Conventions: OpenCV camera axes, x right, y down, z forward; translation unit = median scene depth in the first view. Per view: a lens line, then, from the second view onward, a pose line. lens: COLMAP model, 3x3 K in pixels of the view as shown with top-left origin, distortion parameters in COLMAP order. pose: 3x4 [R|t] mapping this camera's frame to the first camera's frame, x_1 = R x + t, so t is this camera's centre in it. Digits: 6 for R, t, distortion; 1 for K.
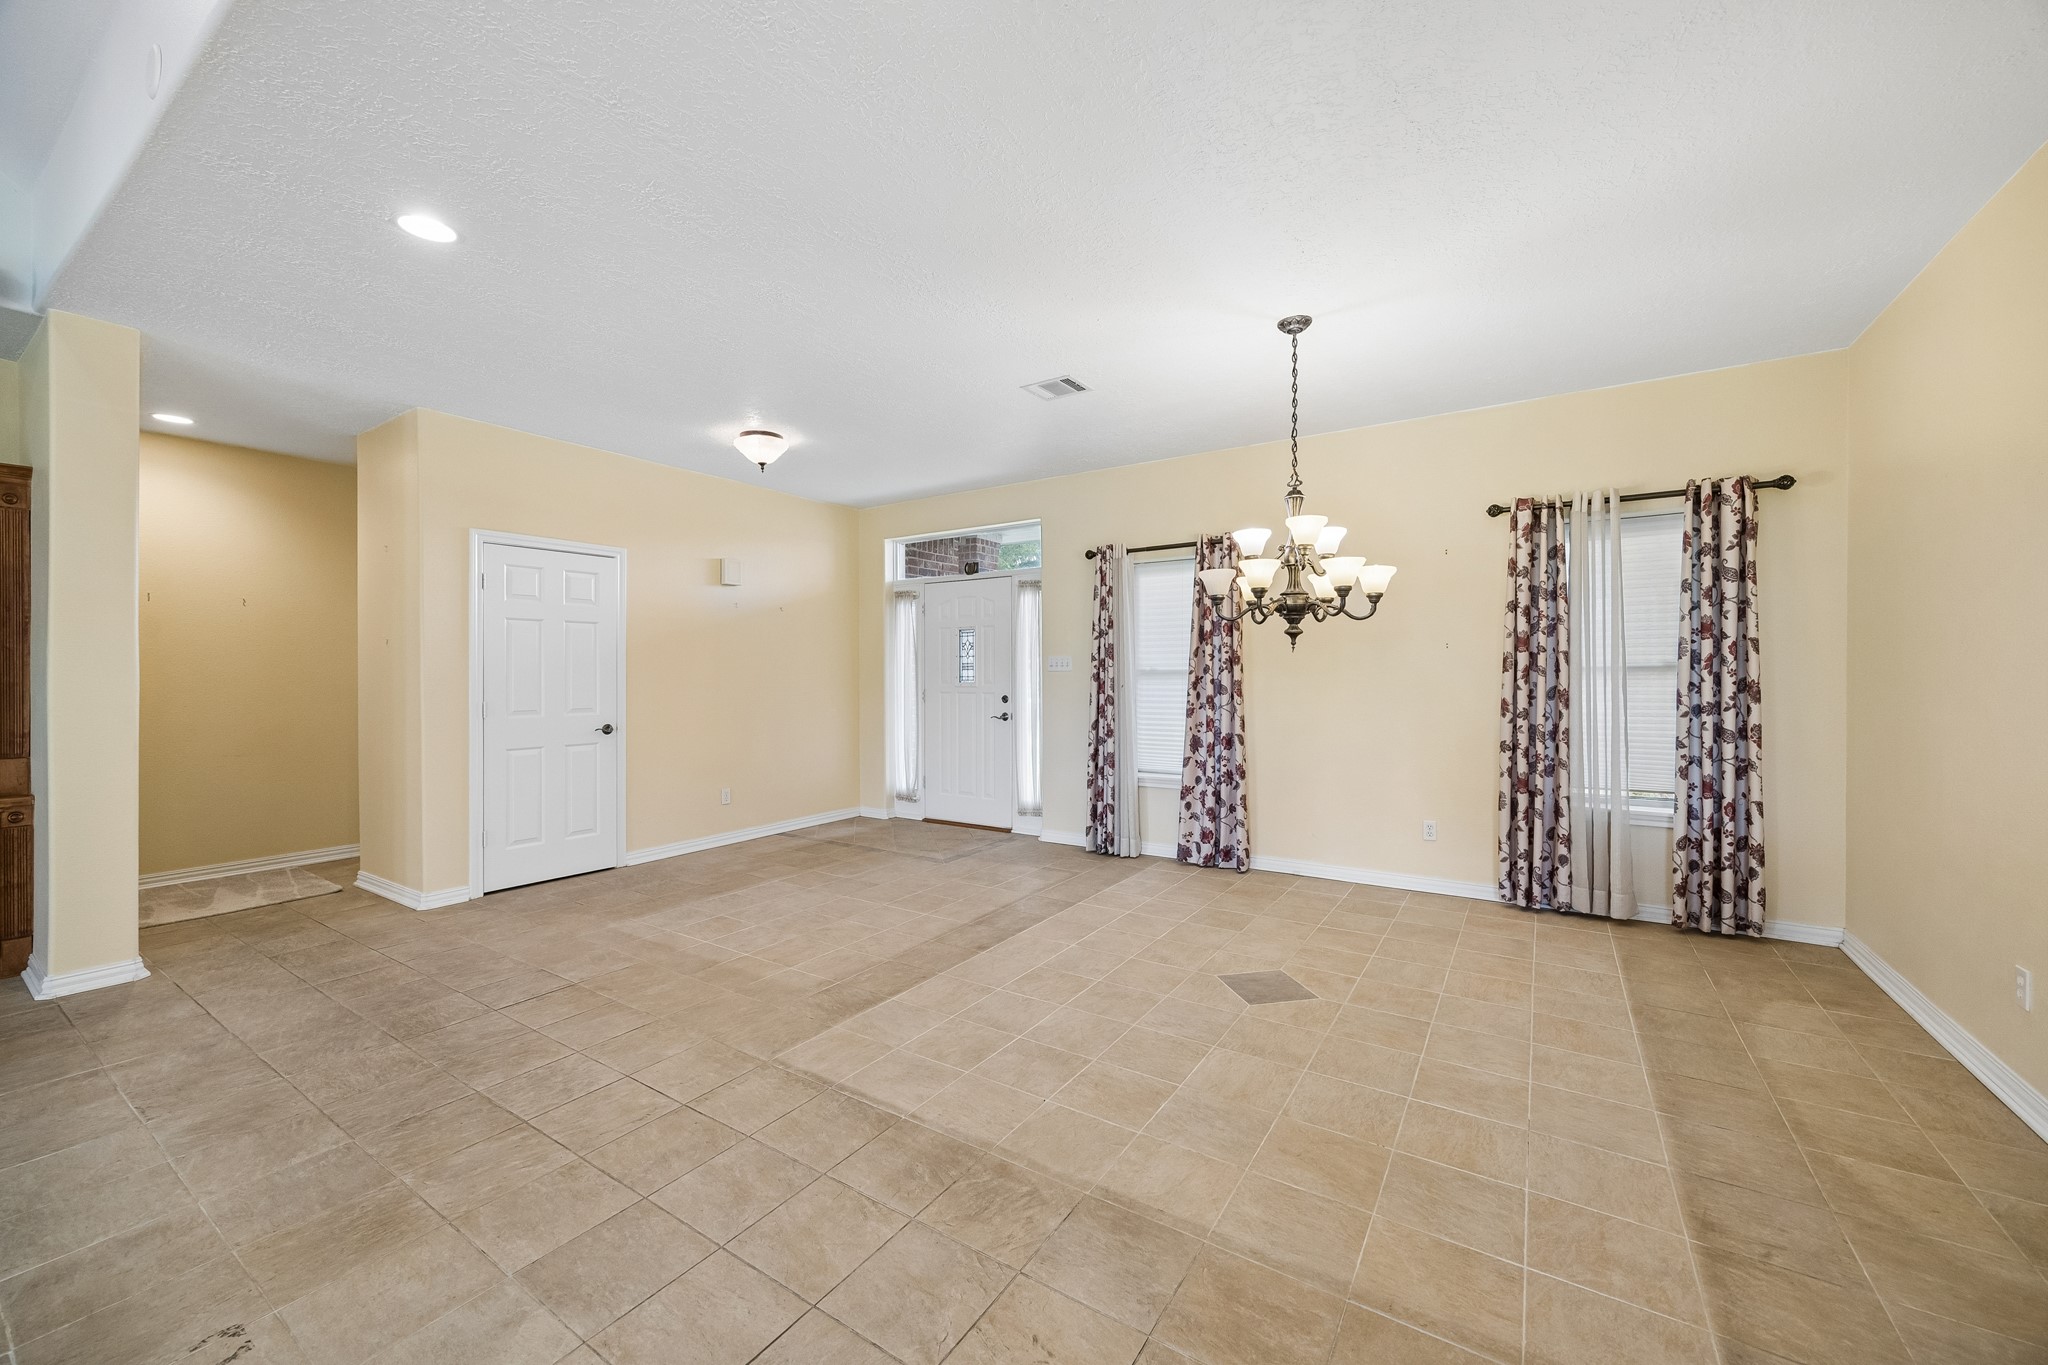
lens RADIAL K [[784.9, 0, 1020.4], [0, 784.9, 676.8], [0, 0, 1]] dist [-0.001663, 0.000338]
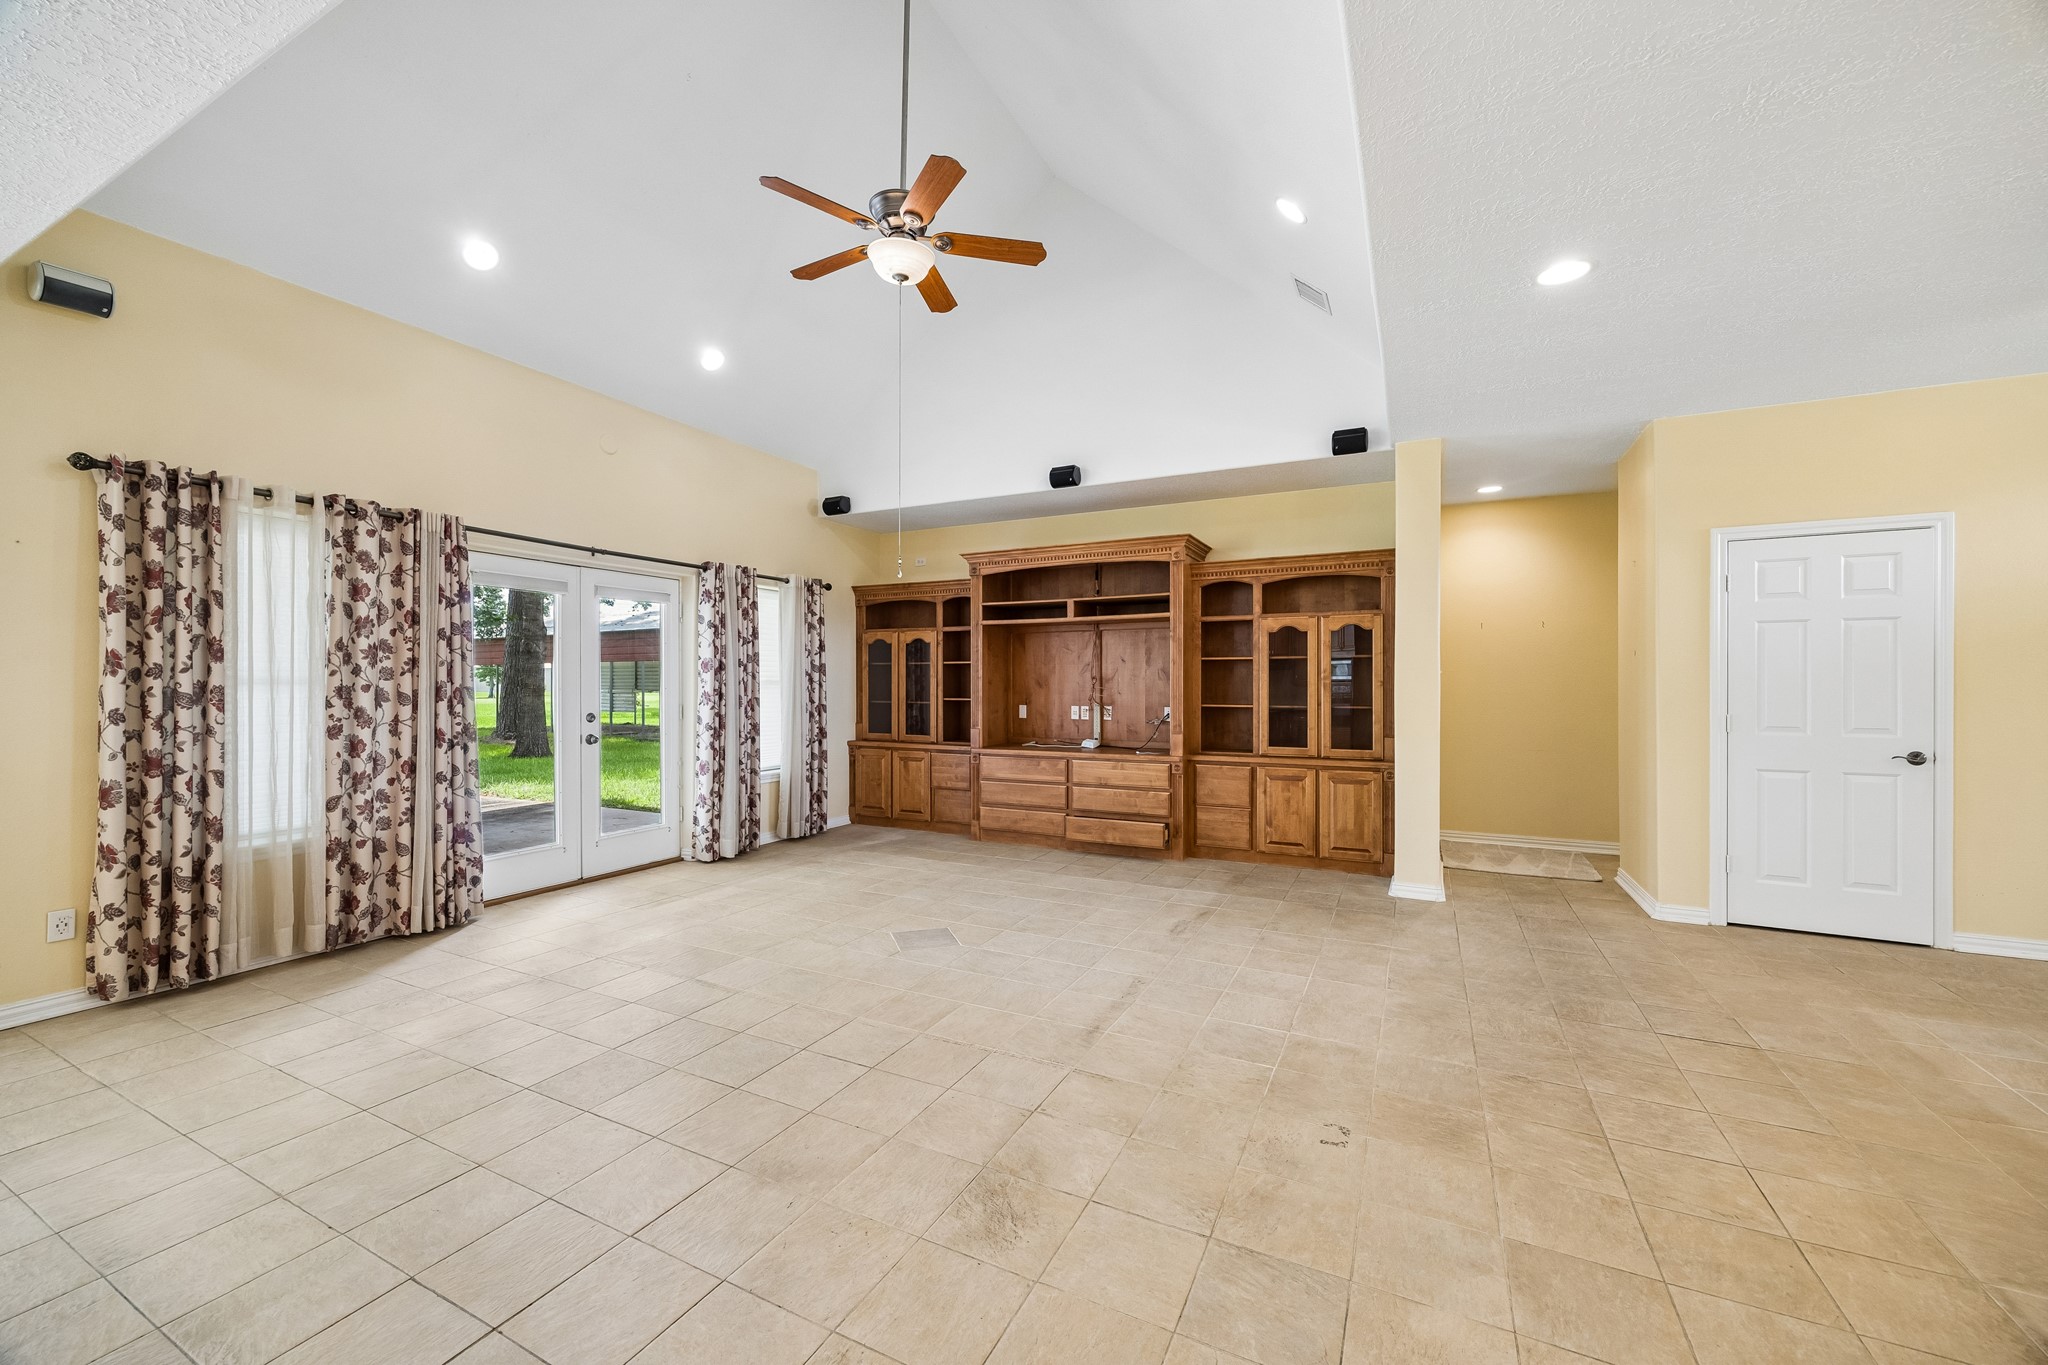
lens RADIAL K [[784.9, 0, 1031.0], [0, 784.9, 682.7], [0, 0, 1]] dist [-0.001663, 0.000338]
pose [[0.119398, 0.001621, -0.992845, 0.153828], [-0.005923, 0.999982, 0.000921, -0.001383], [0.992829, 0.005771, 0.119405, 0.094213]]
